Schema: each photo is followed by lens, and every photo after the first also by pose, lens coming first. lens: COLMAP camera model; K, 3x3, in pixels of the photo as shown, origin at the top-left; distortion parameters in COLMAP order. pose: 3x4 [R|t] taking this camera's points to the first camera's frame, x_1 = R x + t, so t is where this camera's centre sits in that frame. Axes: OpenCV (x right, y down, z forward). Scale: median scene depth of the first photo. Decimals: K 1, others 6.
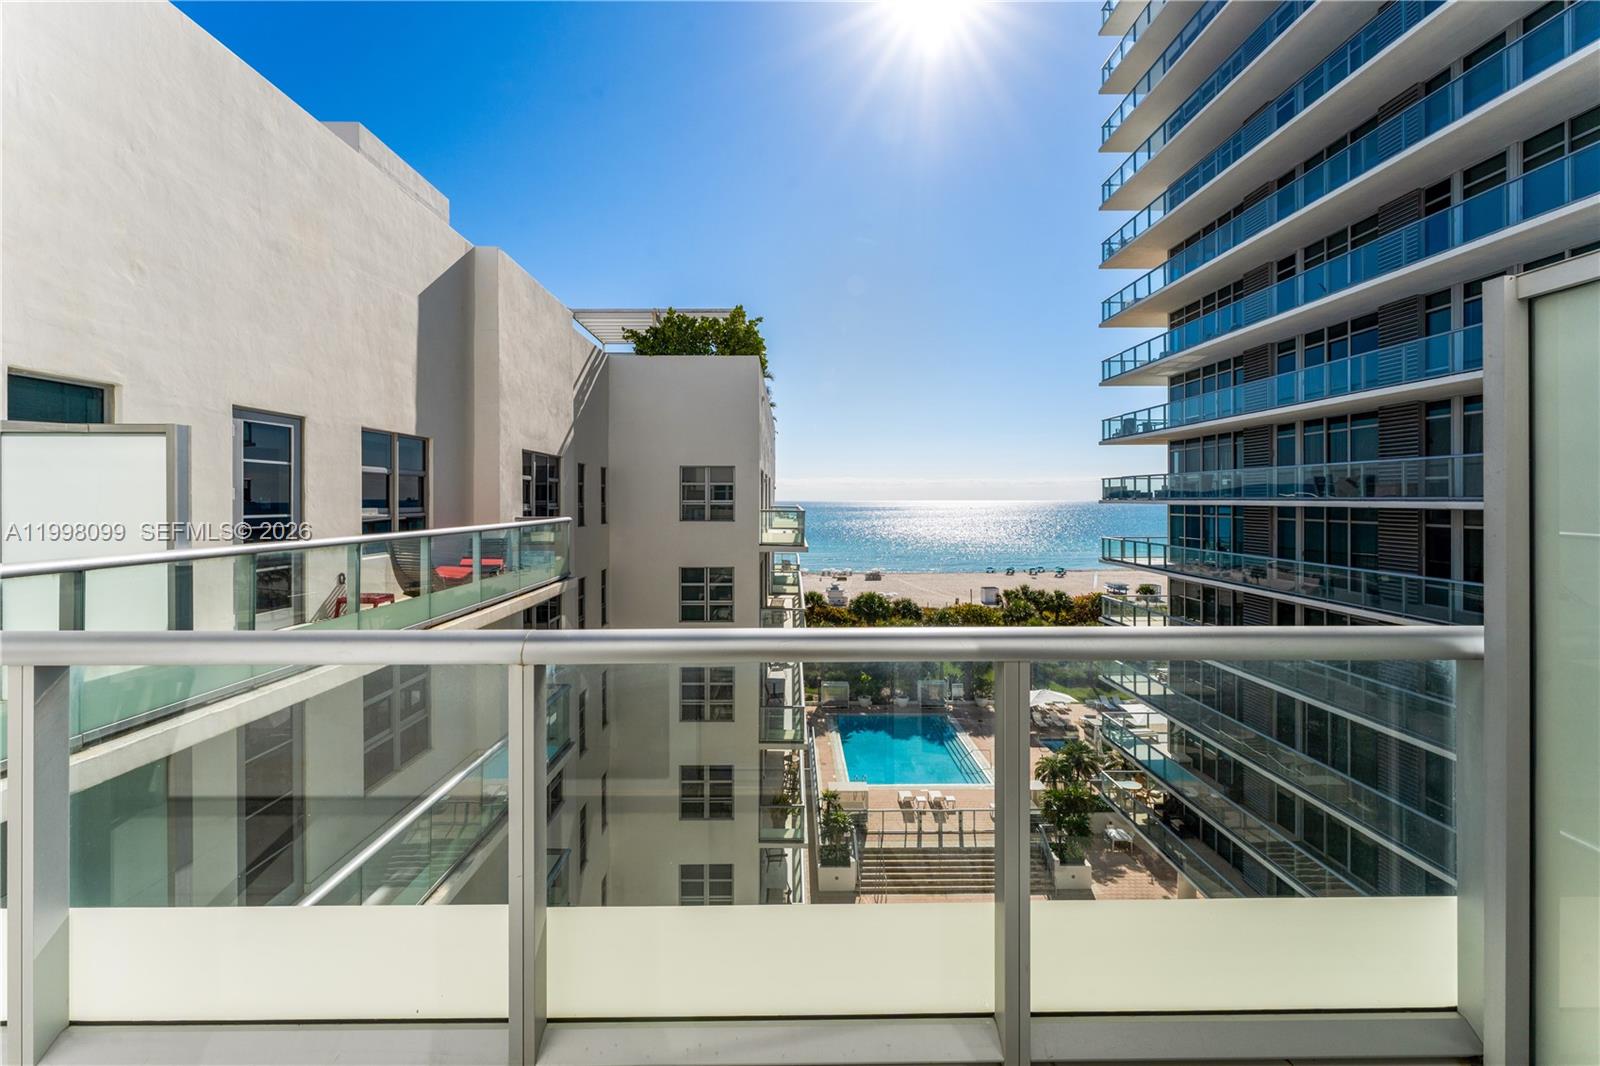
lens RADIAL K [[649.4, 0, 798.8], [0, 649.4, 500.9], [0, 0, 1]] dist [-0.005500, -0.000341]
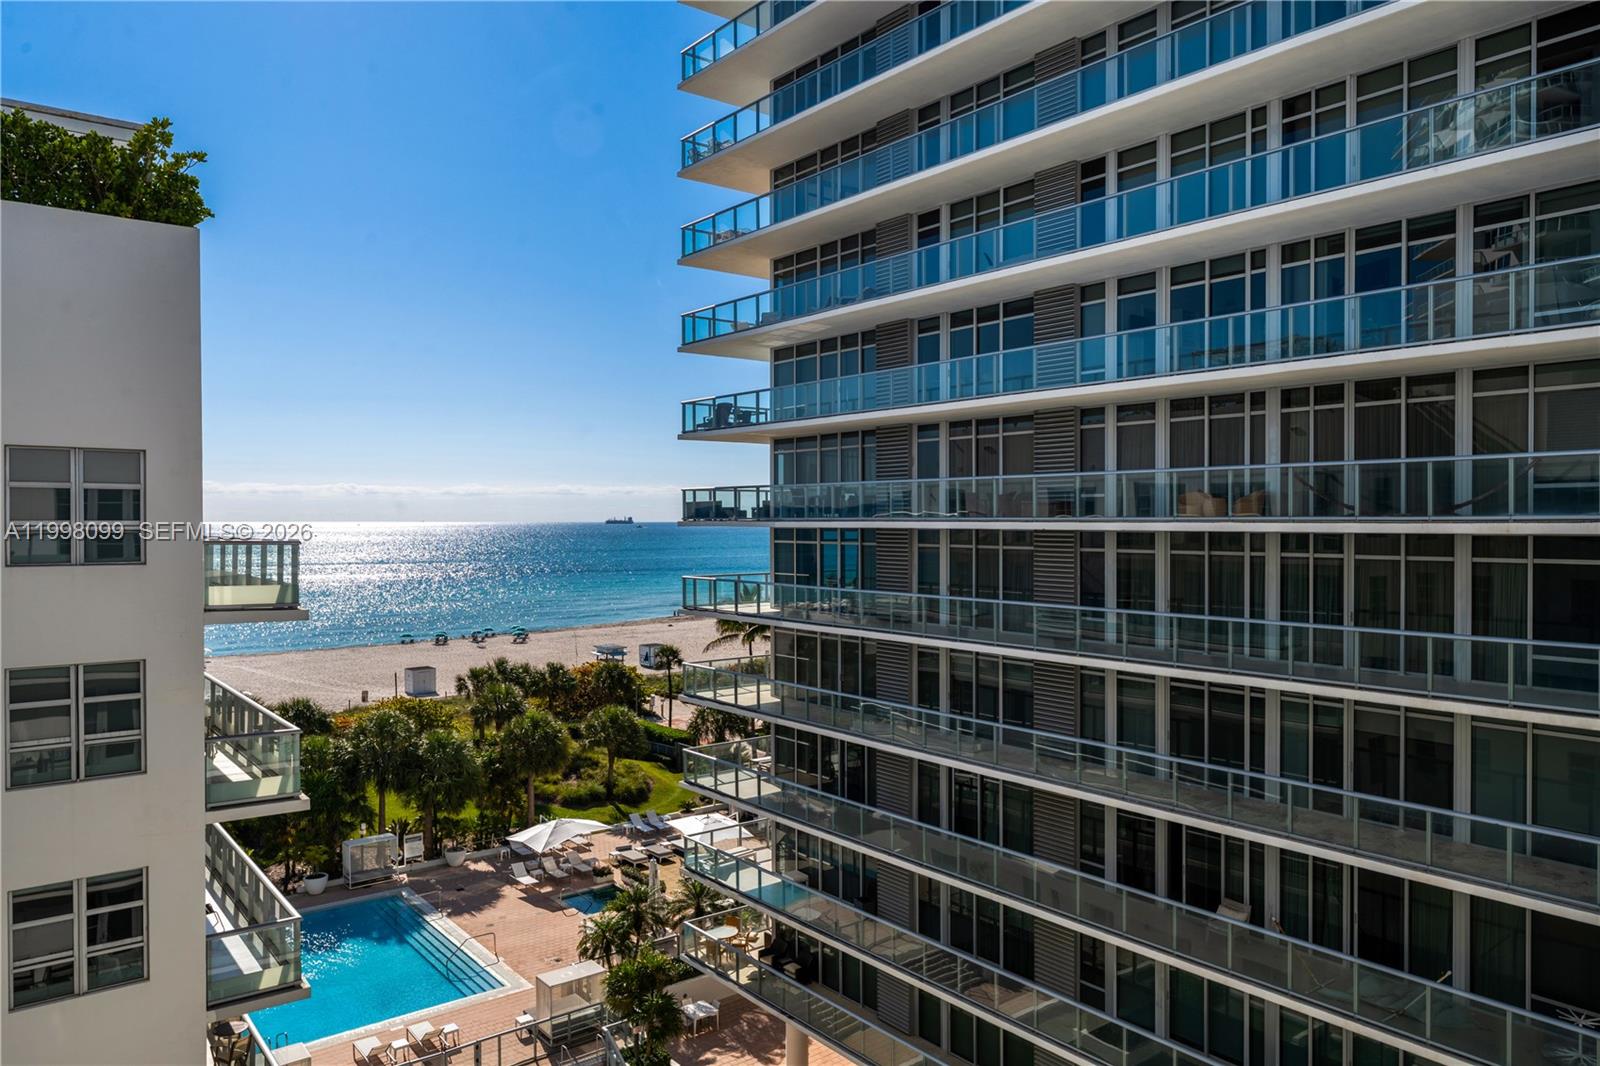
lens RADIAL K [[1074.1, 0, 787.8], [0, 1074.1, 532.3], [0, 0, 1]] dist [0.009552, 0.012682]
pose [[0.794167, -0.005953, 0.607671, -0.133416], [0.000416, 0.999957, 0.009252, 0.000012], [-0.607700, -0.007095, 0.794135, 0.046468]]
